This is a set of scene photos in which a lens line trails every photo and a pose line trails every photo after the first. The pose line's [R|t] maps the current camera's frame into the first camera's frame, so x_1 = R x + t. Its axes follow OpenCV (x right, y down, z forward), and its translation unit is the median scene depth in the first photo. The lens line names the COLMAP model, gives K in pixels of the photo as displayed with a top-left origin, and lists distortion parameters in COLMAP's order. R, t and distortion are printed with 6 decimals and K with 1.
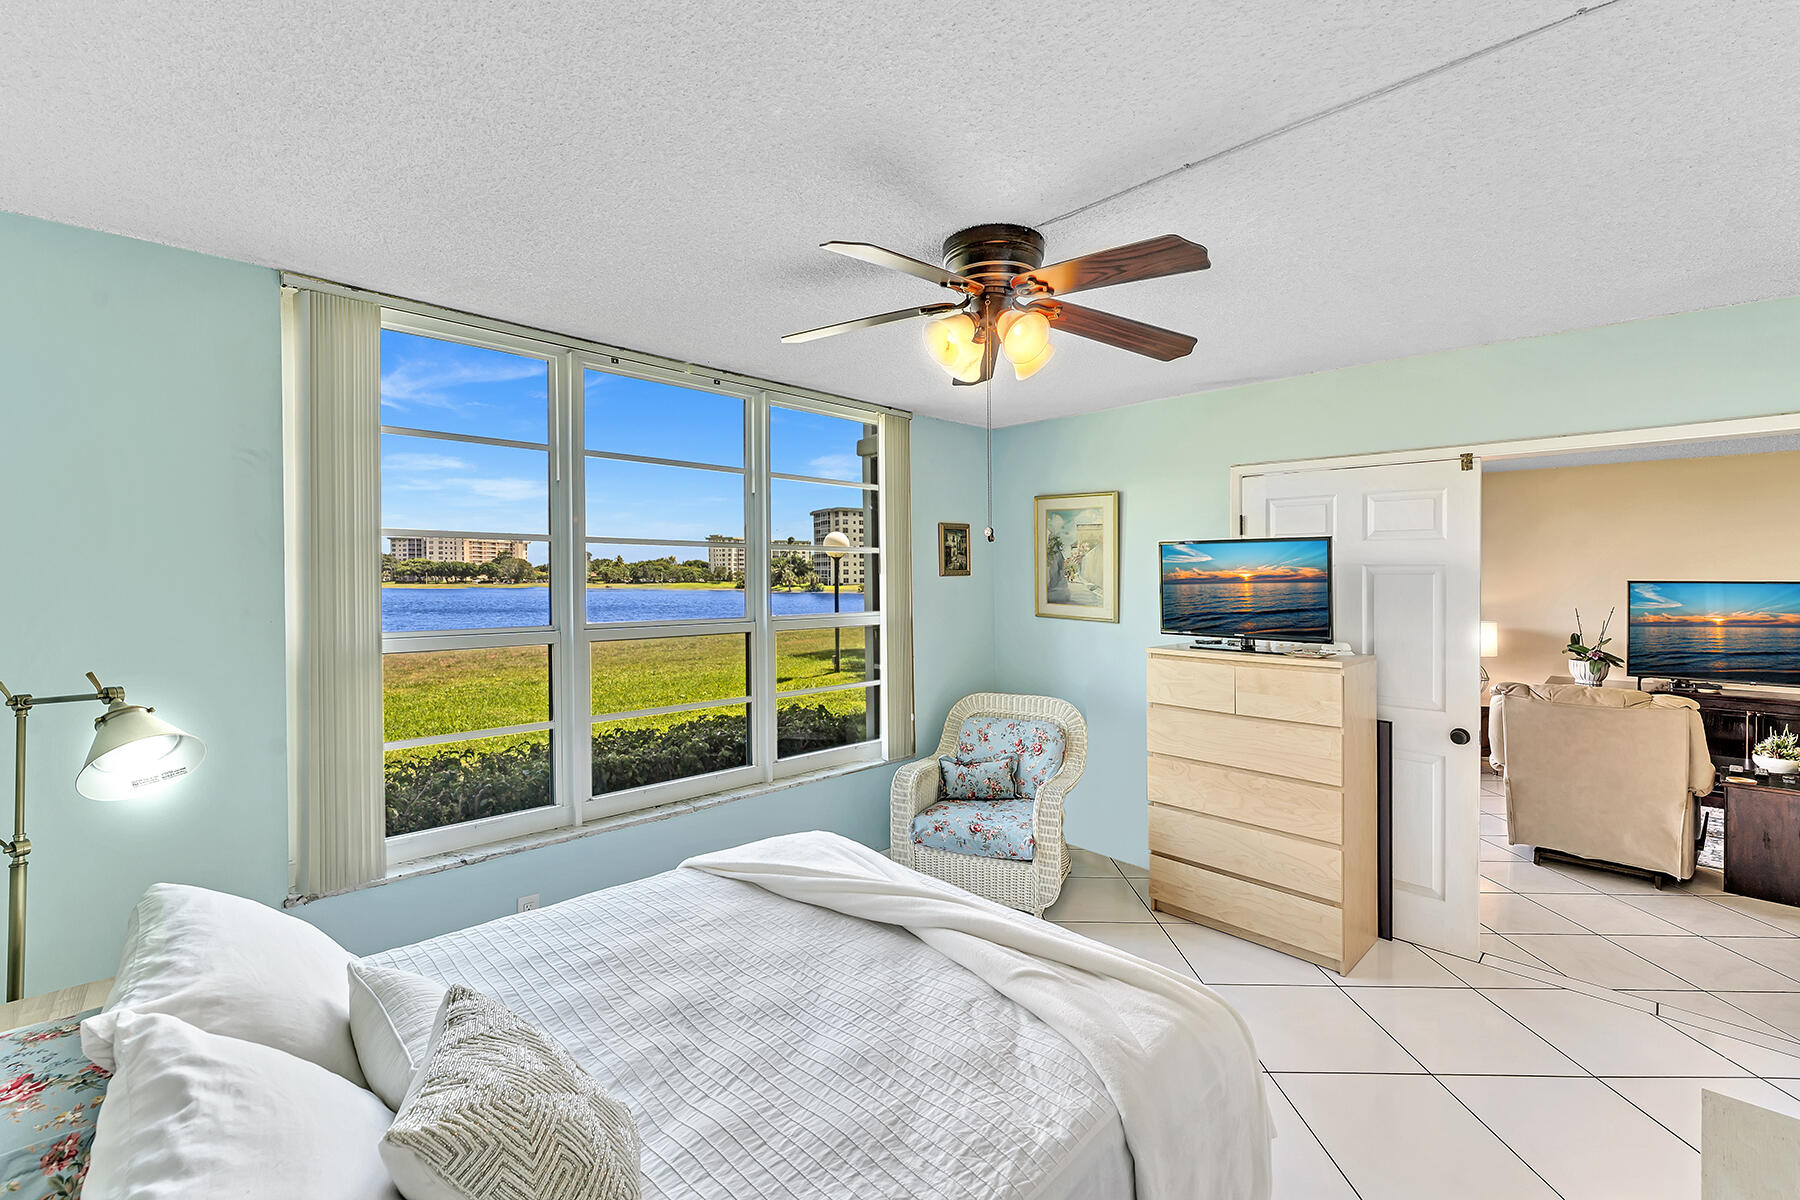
lens RADIAL K [[738.7, 0, 905.5], [0, 738.7, 582.3], [0, 0, 1]] dist [0.001638, 0.000039]
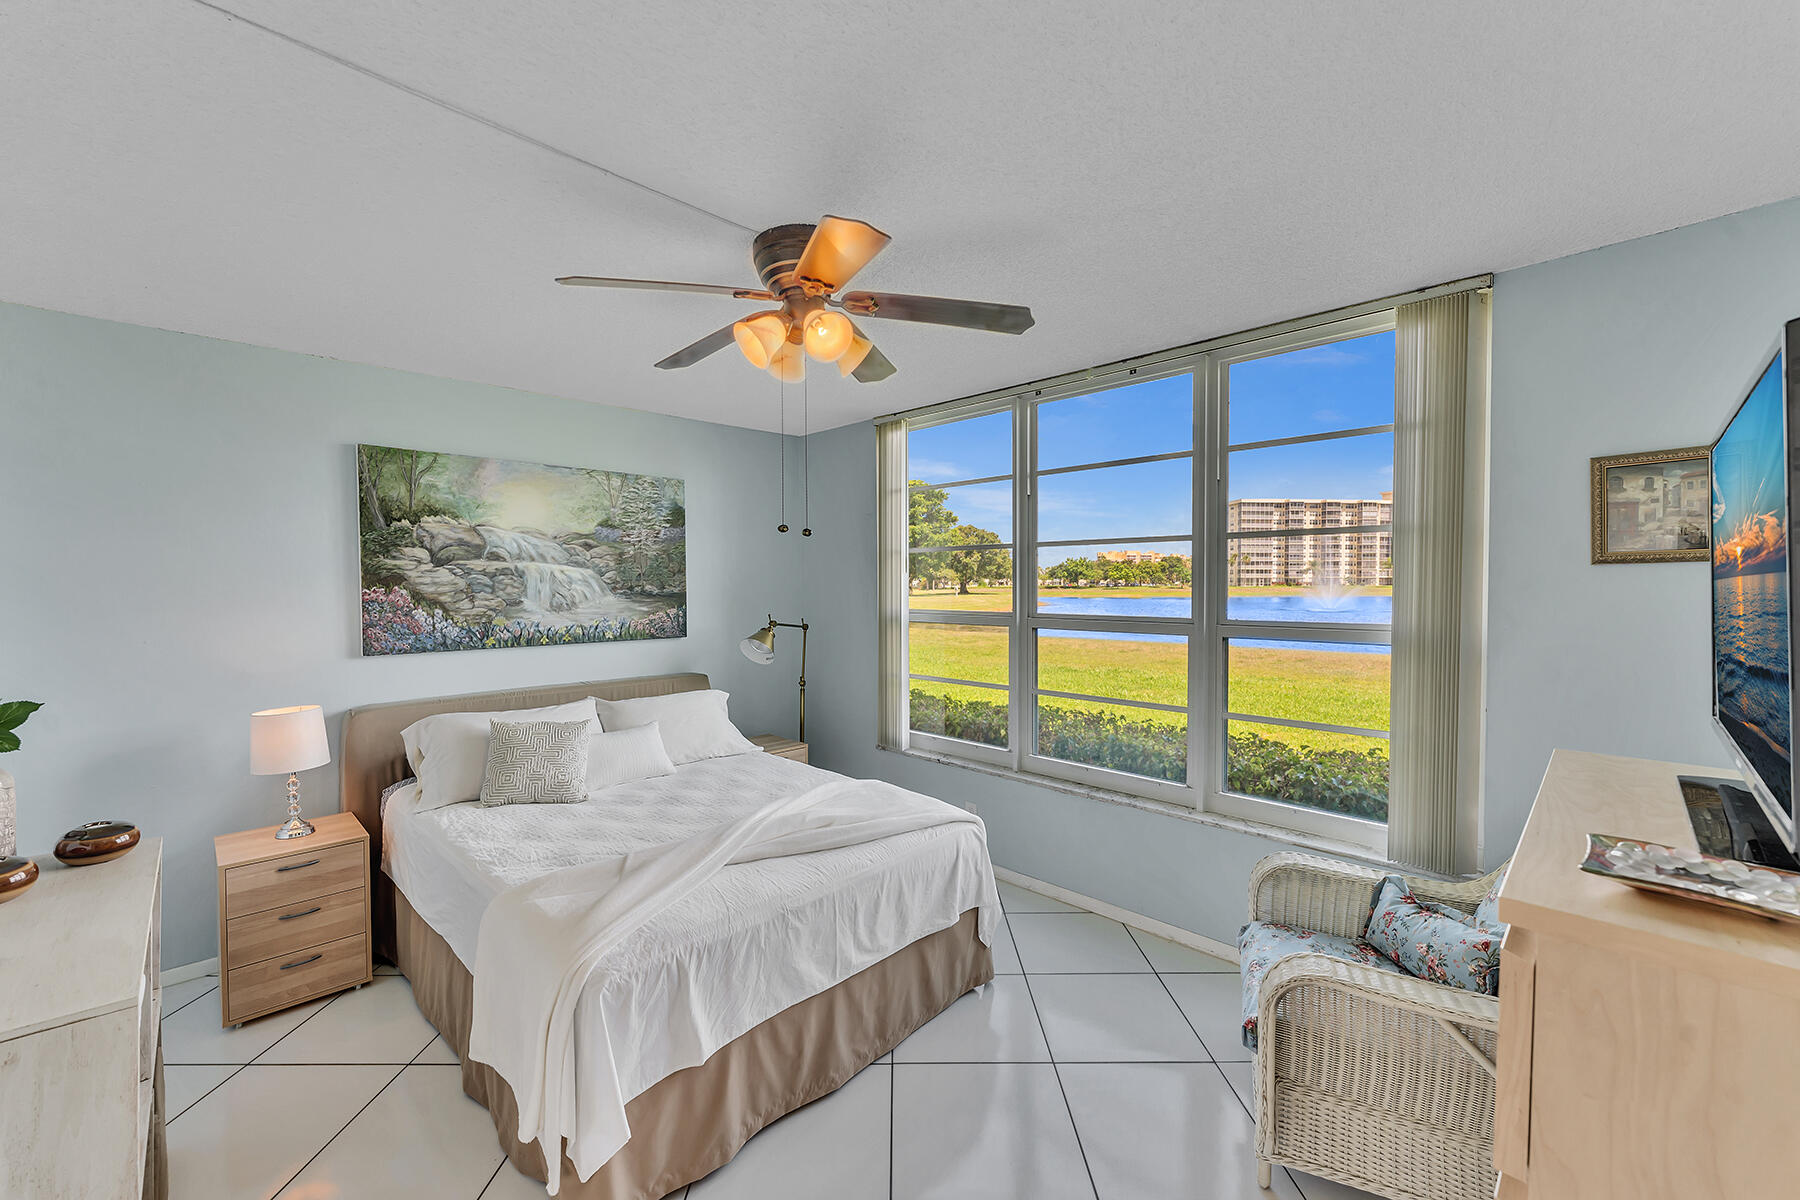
lens RADIAL K [[722.1, 0, 892.6], [0, 722.1, 601.2], [0, 0, 1]] dist [0.000027, 0.000031]
pose [[0.006983, 0.023100, -0.999709, 0.637522], [-0.001122, 0.999733, 0.023093, 0.006914], [0.999975, 0.000961, 0.007008, 0.623221]]
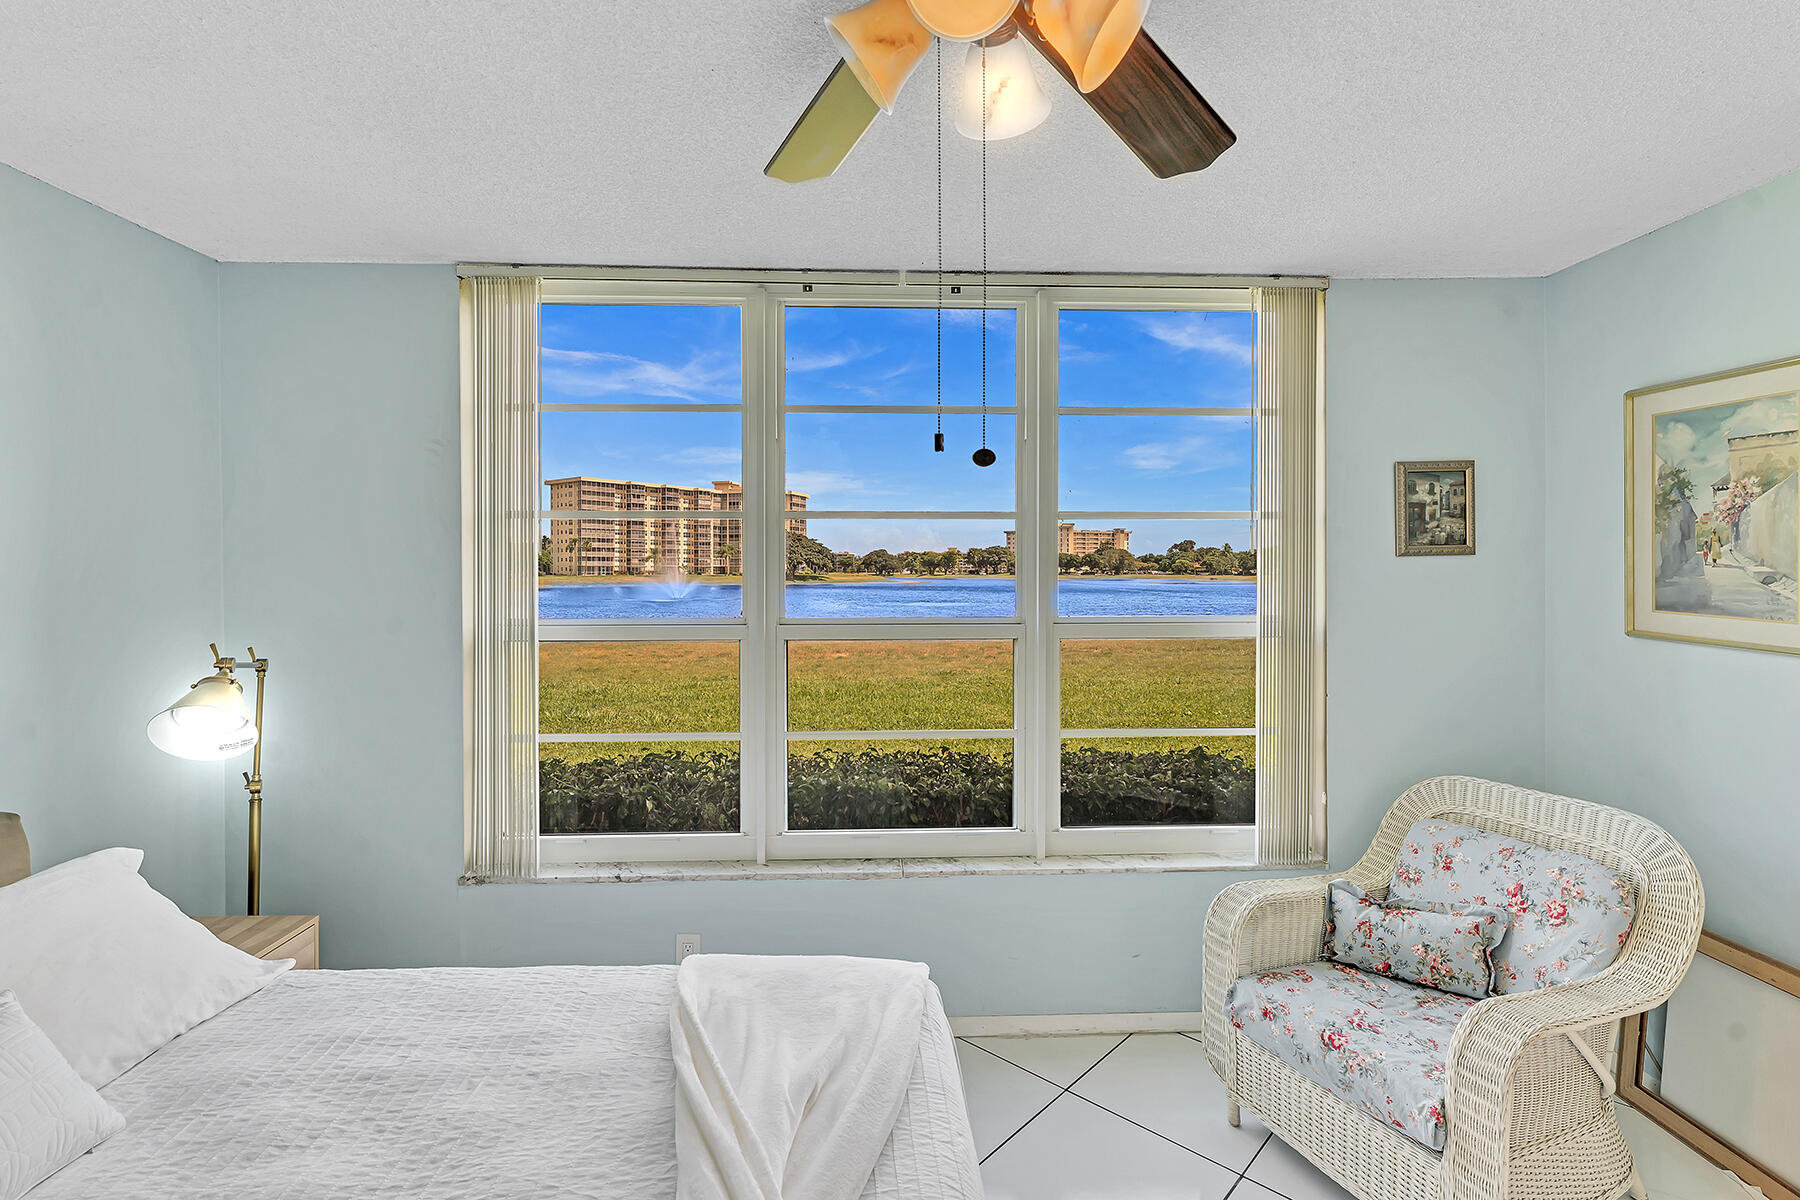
lens RADIAL K [[842.8, 0, 907.4], [0, 842.8, 575.7], [0, 0, 1]] dist [-0.002342, -0.000675]
pose [[0.743217, 0.001408, -0.669048, 0.237916], [0.000163, 0.999997, 0.002286, 0.005906], [0.669050, -0.001808, 0.743215, 0.323329]]
